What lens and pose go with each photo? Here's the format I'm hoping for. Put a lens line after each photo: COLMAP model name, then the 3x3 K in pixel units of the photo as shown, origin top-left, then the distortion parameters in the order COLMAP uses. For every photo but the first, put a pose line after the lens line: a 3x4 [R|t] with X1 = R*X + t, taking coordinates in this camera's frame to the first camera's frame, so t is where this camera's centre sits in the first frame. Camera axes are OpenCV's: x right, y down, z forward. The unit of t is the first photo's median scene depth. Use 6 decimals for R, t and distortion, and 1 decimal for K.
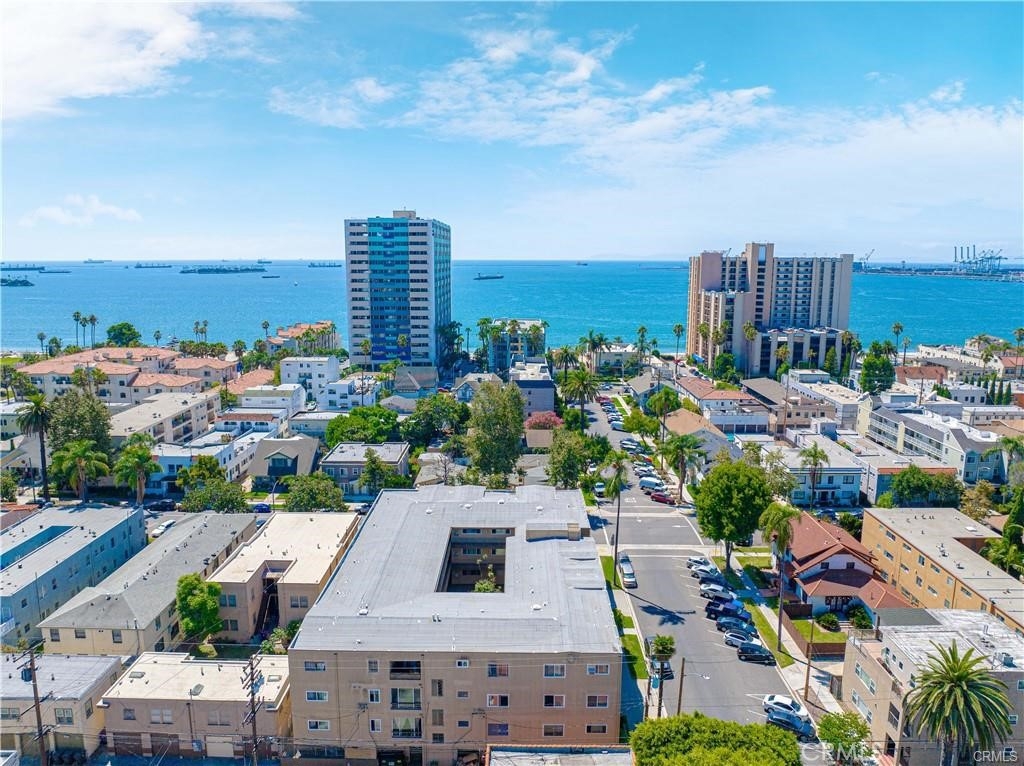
lens RADIAL K [[719.5, 0, 512.0], [0, 719.5, 383.0], [0, 0, 1]] dist [-0.029801, -0.002740]
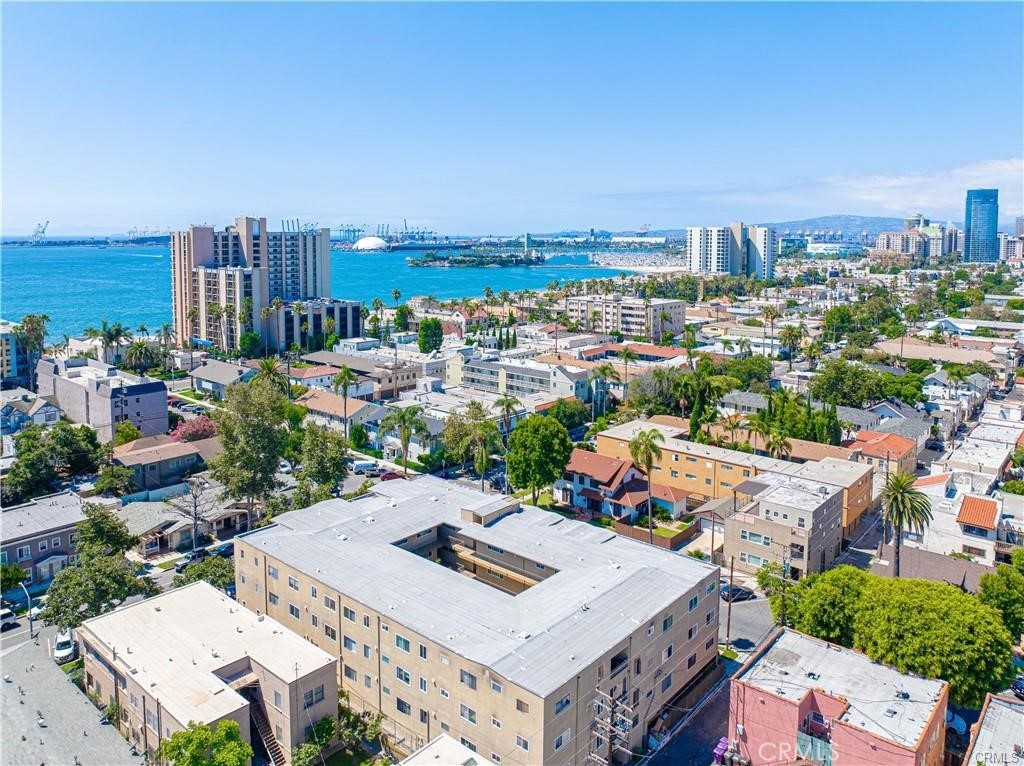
lens RADIAL K [[750.2, 0, 508.8], [0, 750.2, 289.3], [0, 0, 1]] dist [-0.024557, -0.002311]
pose [[0.648782, -0.057283, 0.758815, -0.235624], [0.128715, 0.991055, -0.035237, -0.019201], [-0.750010, 0.120532, 0.650352, 0.095779]]
